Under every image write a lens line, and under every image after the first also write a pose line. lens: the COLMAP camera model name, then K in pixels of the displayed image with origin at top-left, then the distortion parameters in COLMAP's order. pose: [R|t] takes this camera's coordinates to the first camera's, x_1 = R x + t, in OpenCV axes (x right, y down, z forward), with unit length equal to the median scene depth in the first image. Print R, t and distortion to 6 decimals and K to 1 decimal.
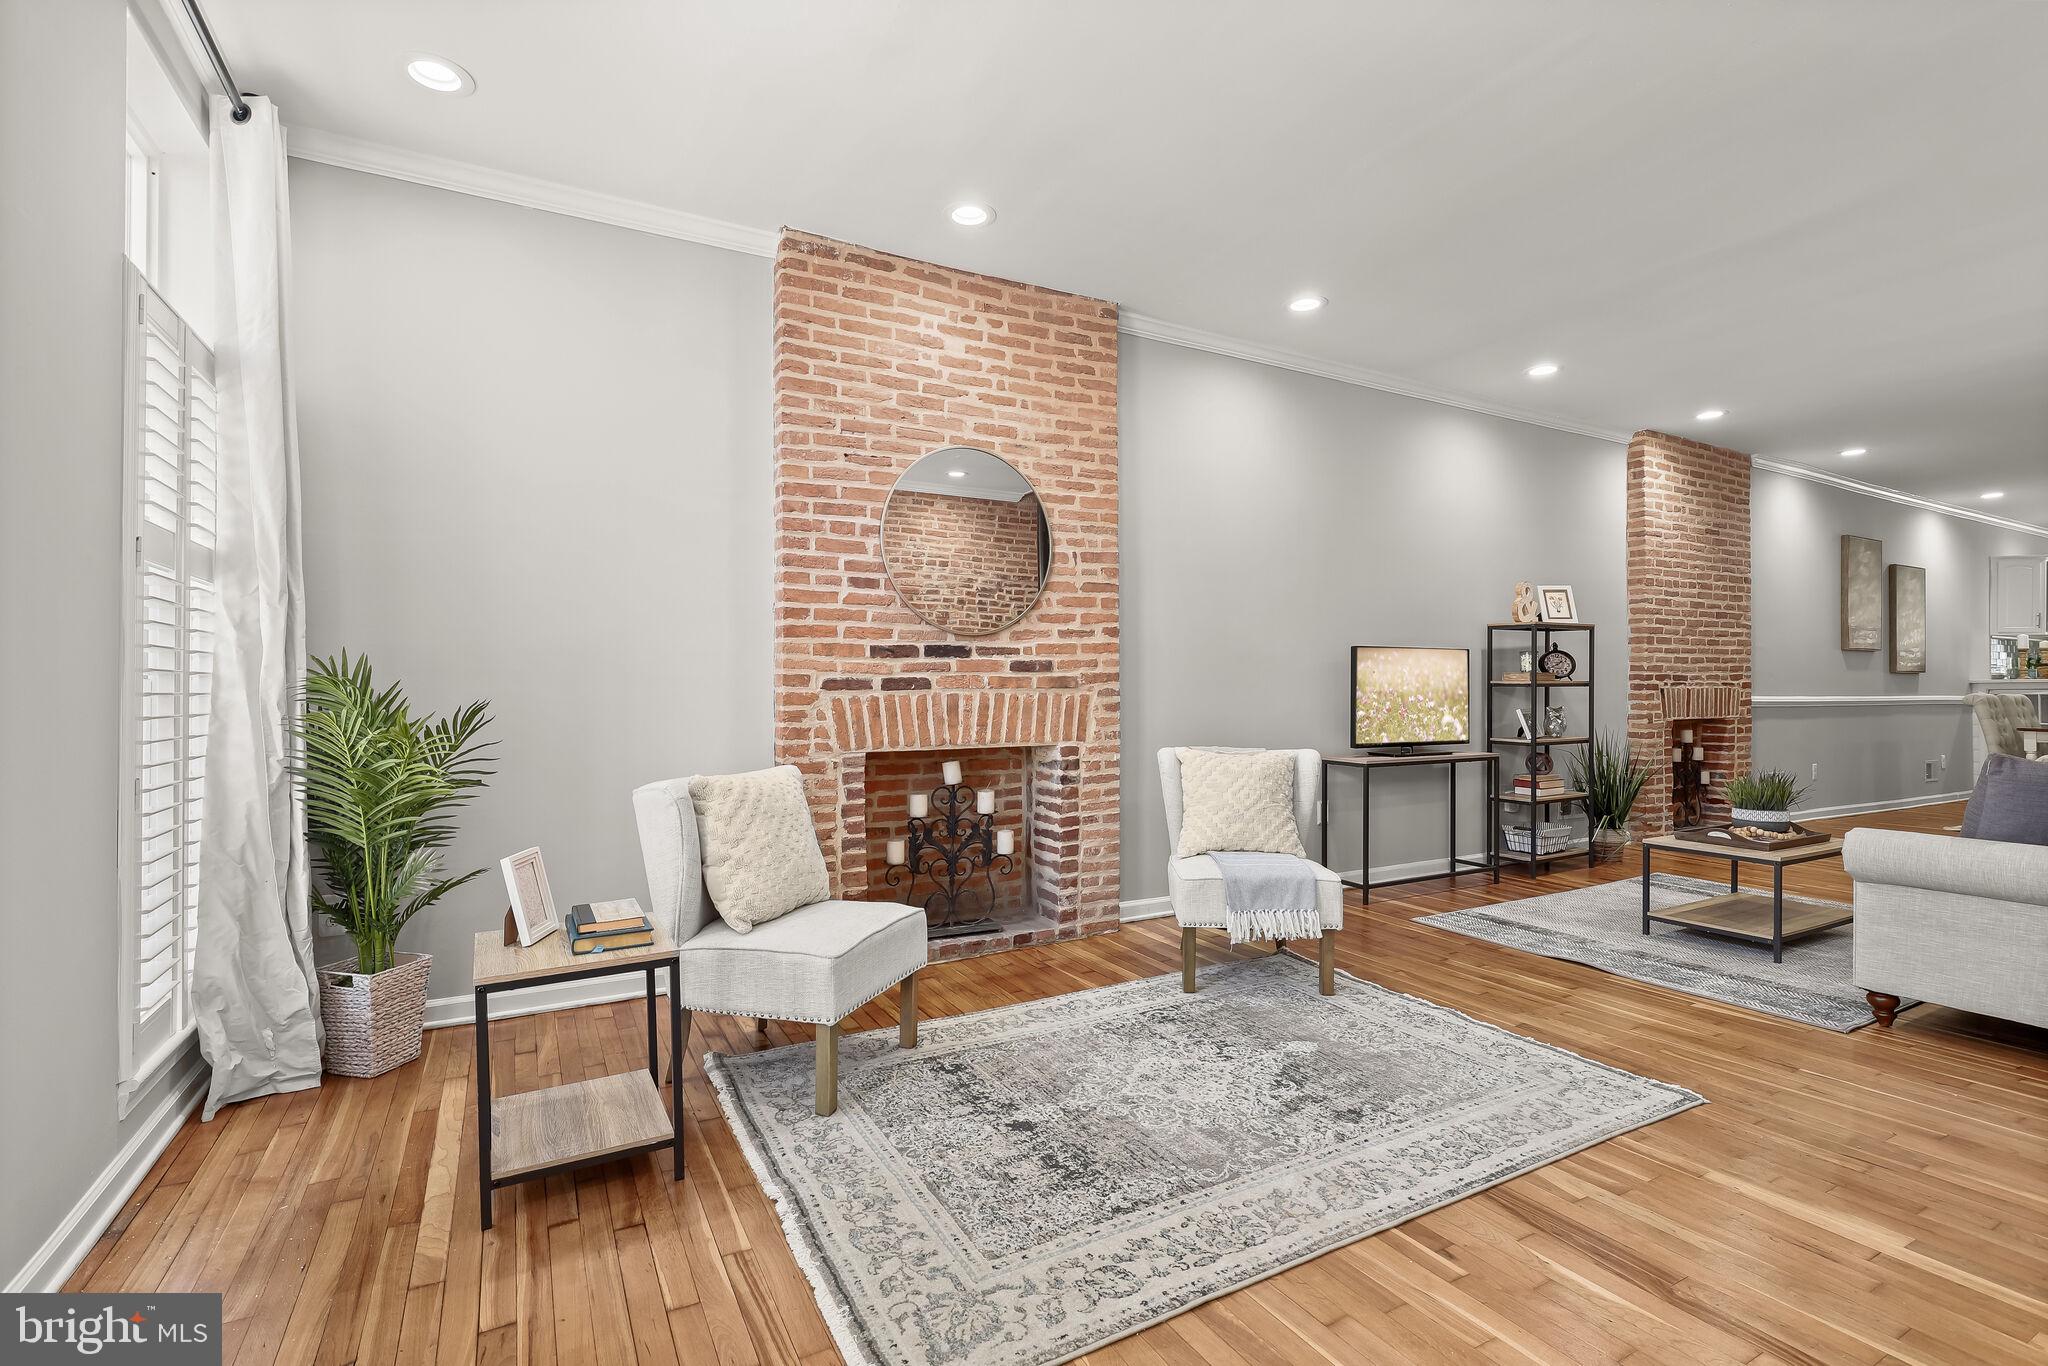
lens RADIAL K [[939.5, 0, 1024.0], [0, 939.5, 683.0], [0, 0, 1]] dist [0.000943, 0.000406]
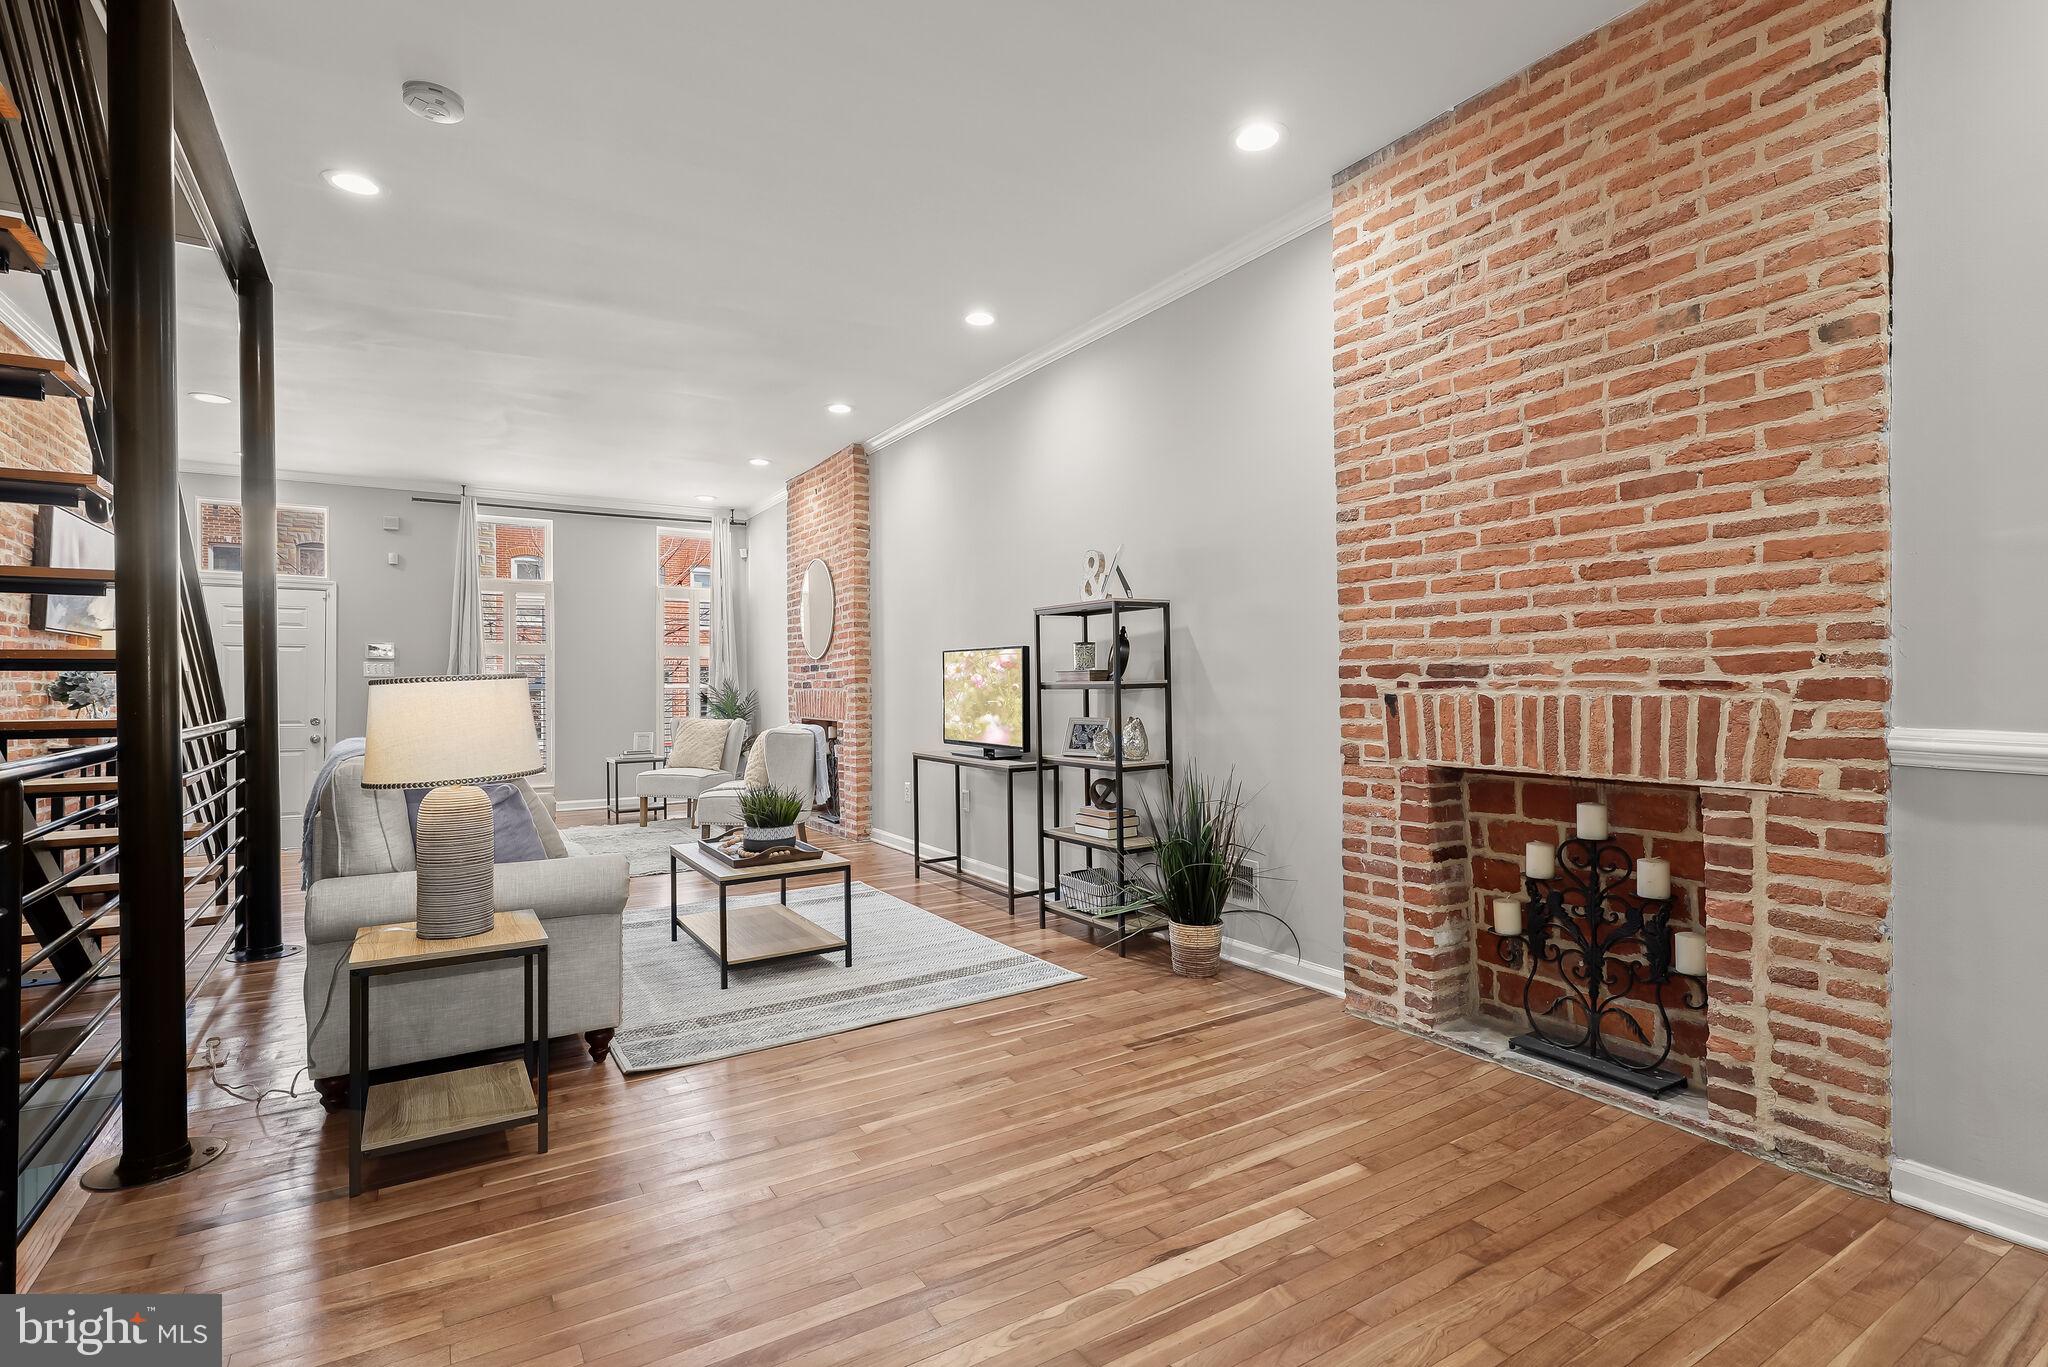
lens RADIAL K [[973.5, 0, 1034.9], [0, 973.5, 683.6], [0, 0, 1]] dist [0.003212, 0.000123]
pose [[0.059392, 0.002081, -0.998233, 1.138275], [0.008270, 0.999962, 0.002576, -0.002249], [0.998201, -0.008408, 0.059372, 0.786496]]
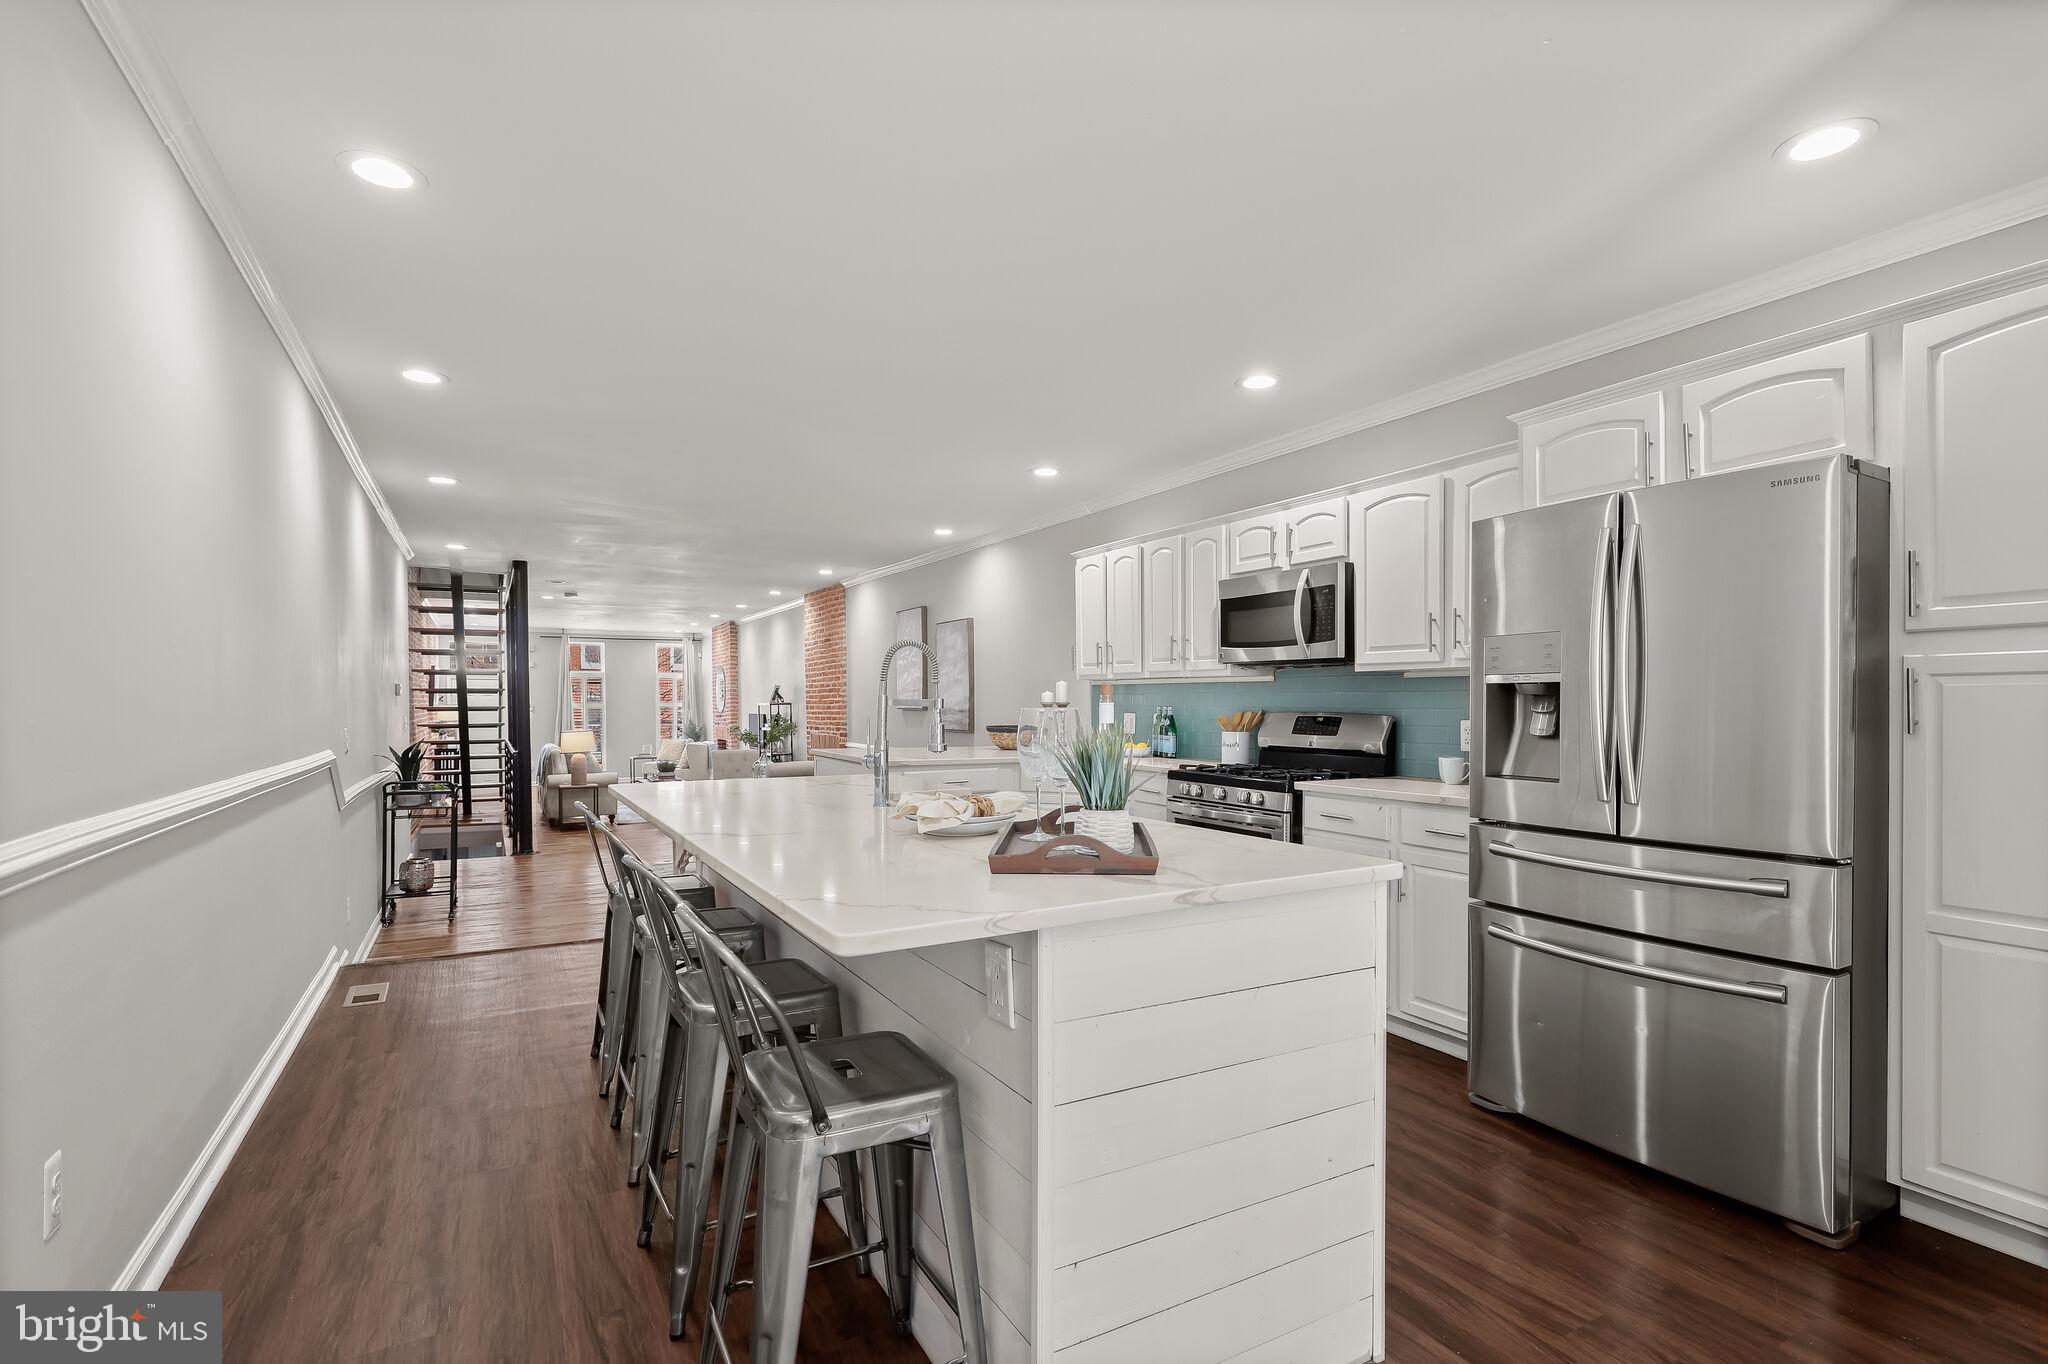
lens RADIAL K [[939.5, 0, 1024.0], [0, 939.5, 682.0], [0, 0, 1]] dist [0.000943, 0.000406]
pose [[0.012518, -0.021801, -0.999684, 2.459102], [0.004520, 0.999753, -0.021746, -0.052160], [0.999911, -0.004246, 0.012613, 1.369968]]
